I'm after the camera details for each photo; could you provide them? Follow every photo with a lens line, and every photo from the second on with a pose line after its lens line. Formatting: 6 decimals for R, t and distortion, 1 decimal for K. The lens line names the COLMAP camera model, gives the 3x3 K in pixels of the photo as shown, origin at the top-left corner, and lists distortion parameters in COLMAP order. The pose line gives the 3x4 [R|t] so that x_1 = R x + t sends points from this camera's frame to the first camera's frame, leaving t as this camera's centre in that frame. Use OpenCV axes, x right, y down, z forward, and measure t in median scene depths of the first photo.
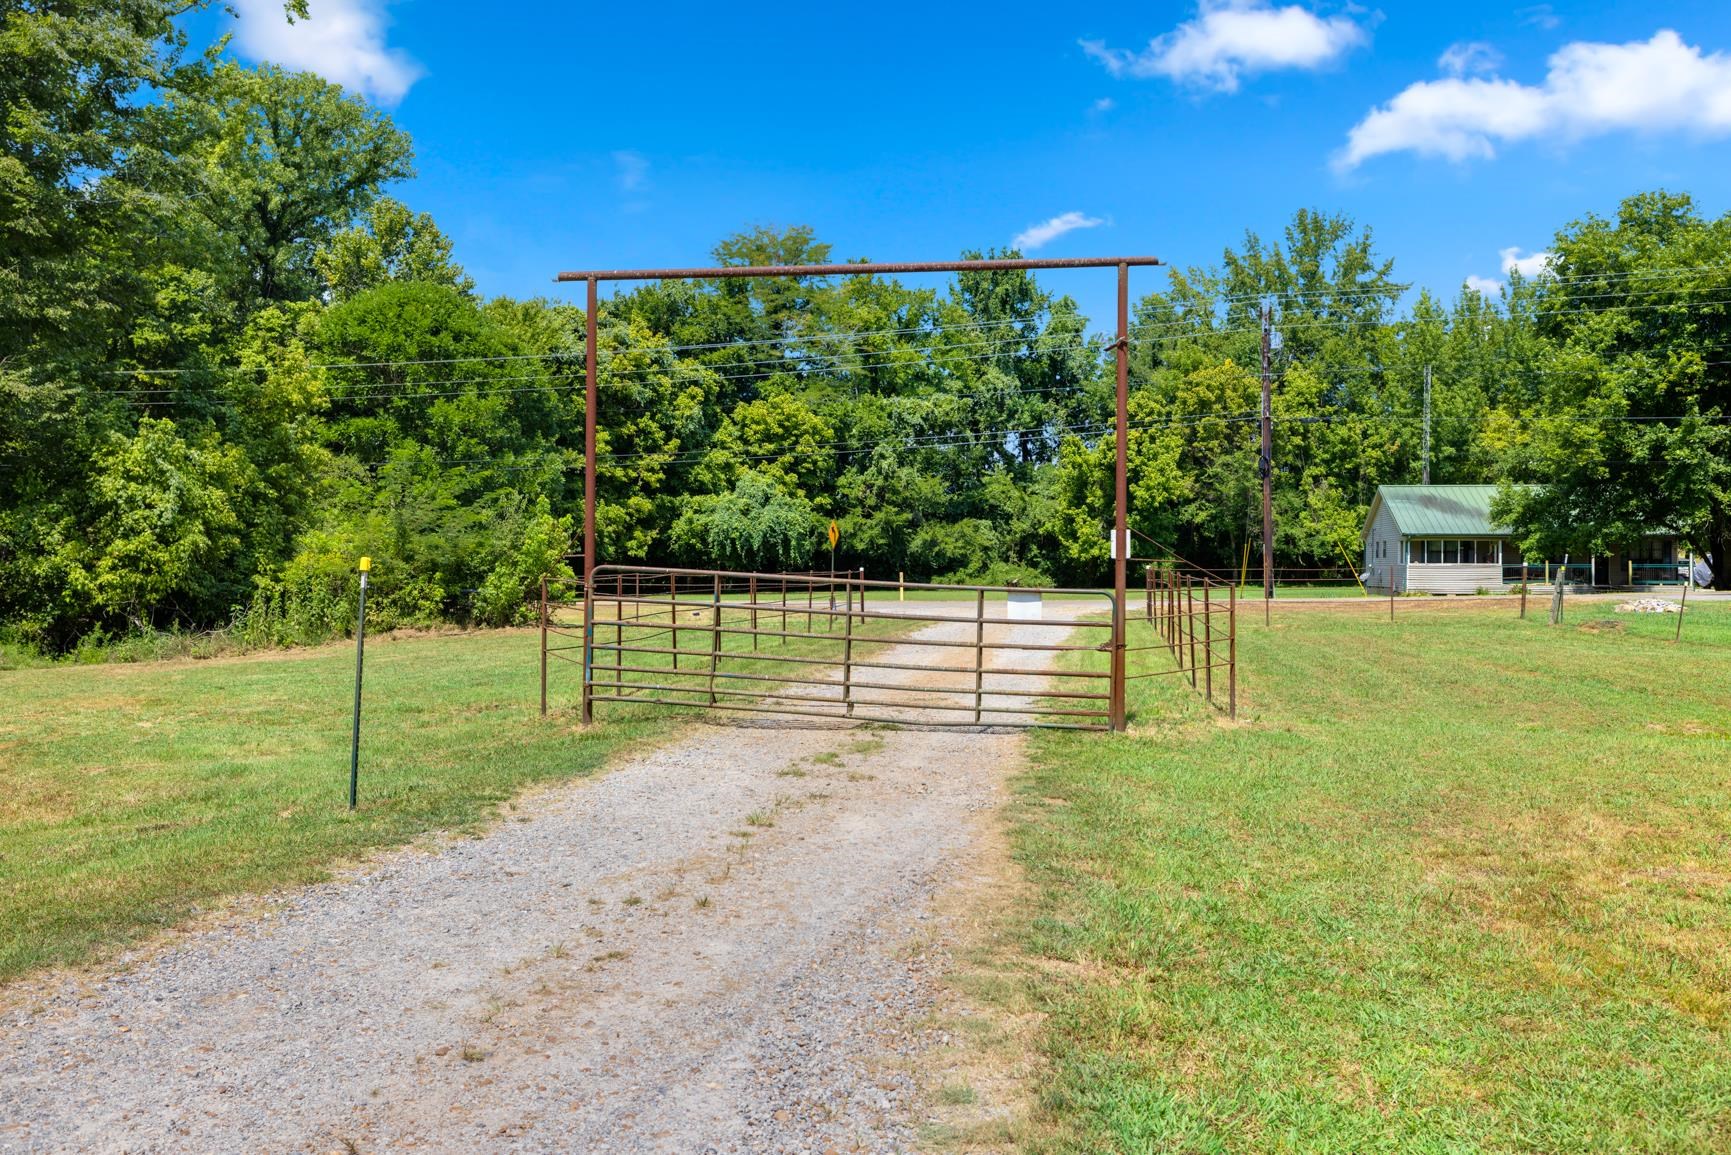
lens RADIAL K [[1525.3, 0, 860.5], [0, 1525.3, 582.7], [0, 0, 1]] dist [-0.021334, 0.009458]
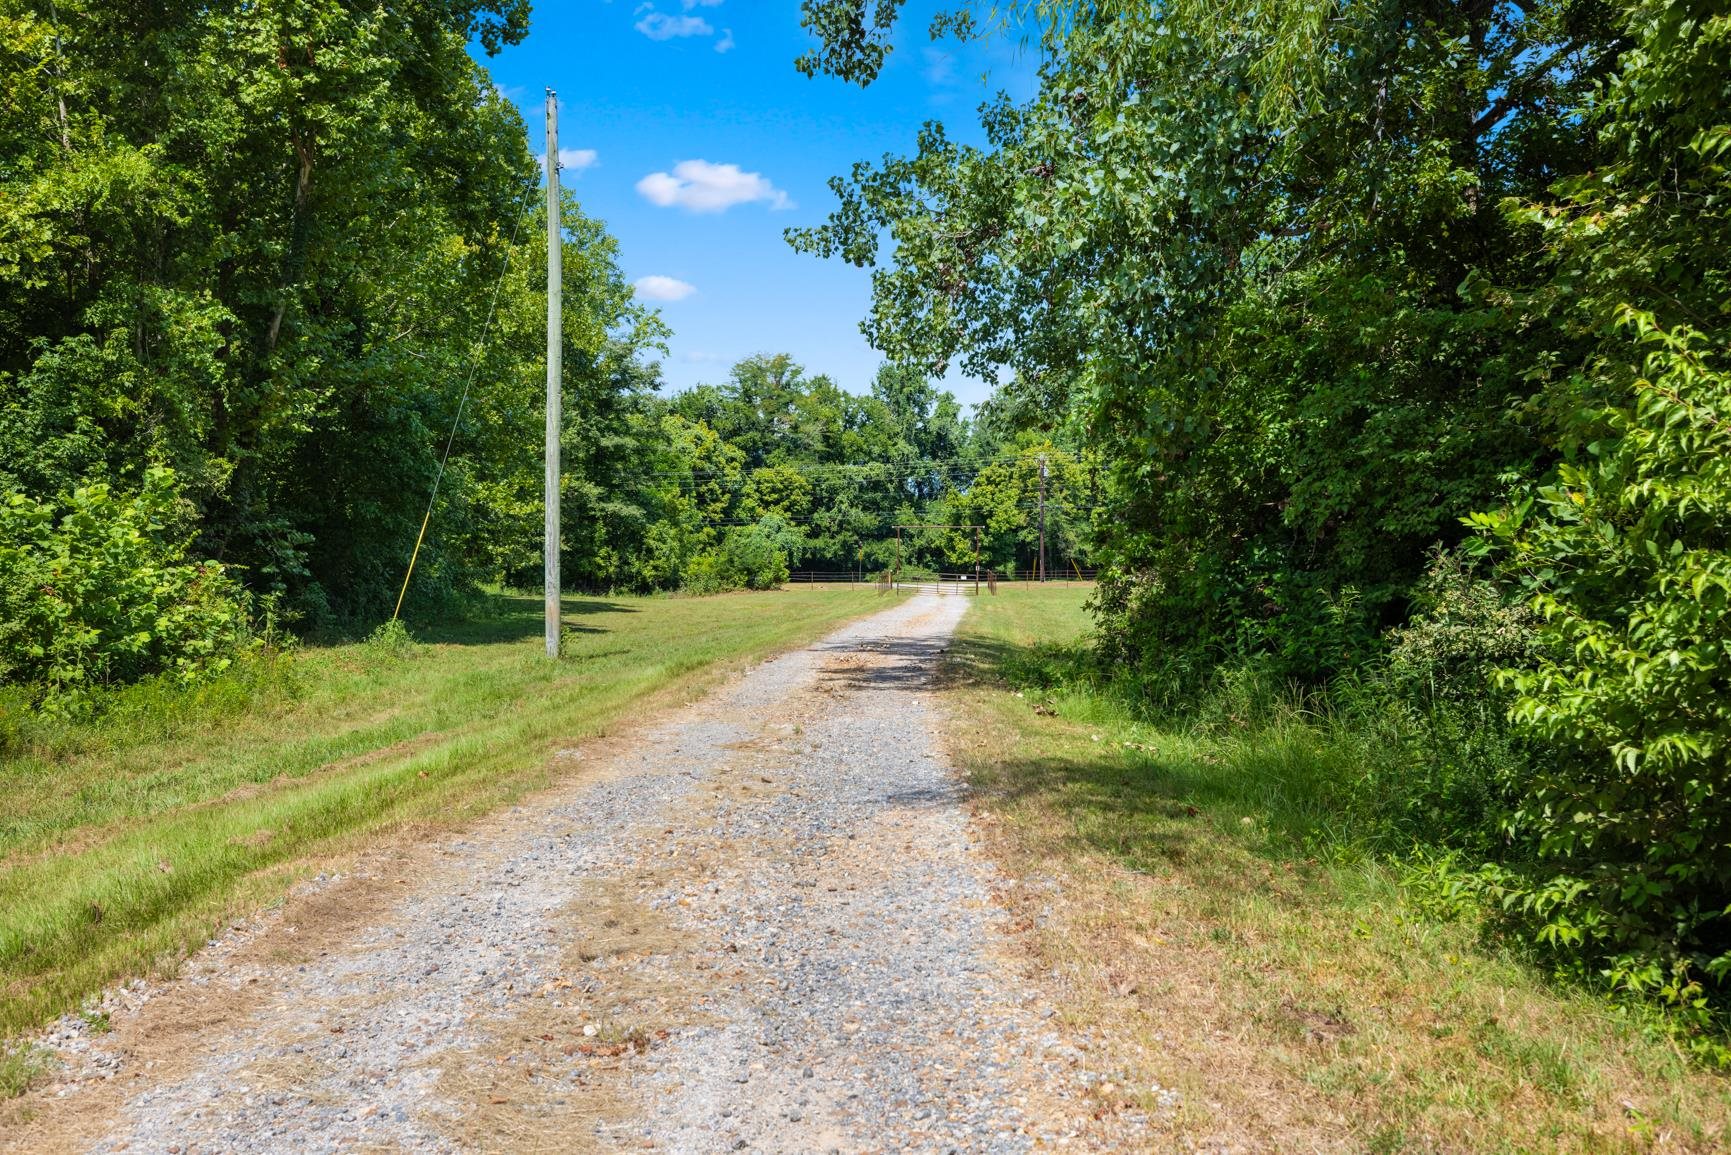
lens RADIAL K [[1525.3, 0, 867.7], [0, 1525.3, 575.7], [0, 0, 1]] dist [-0.021334, 0.009458]
pose [[0.995840, 0.003840, 0.091037, -0.104775], [-0.003599, 0.999990, -0.002813, 0.002937], [-0.091047, 0.002474, 0.995844, -0.648728]]
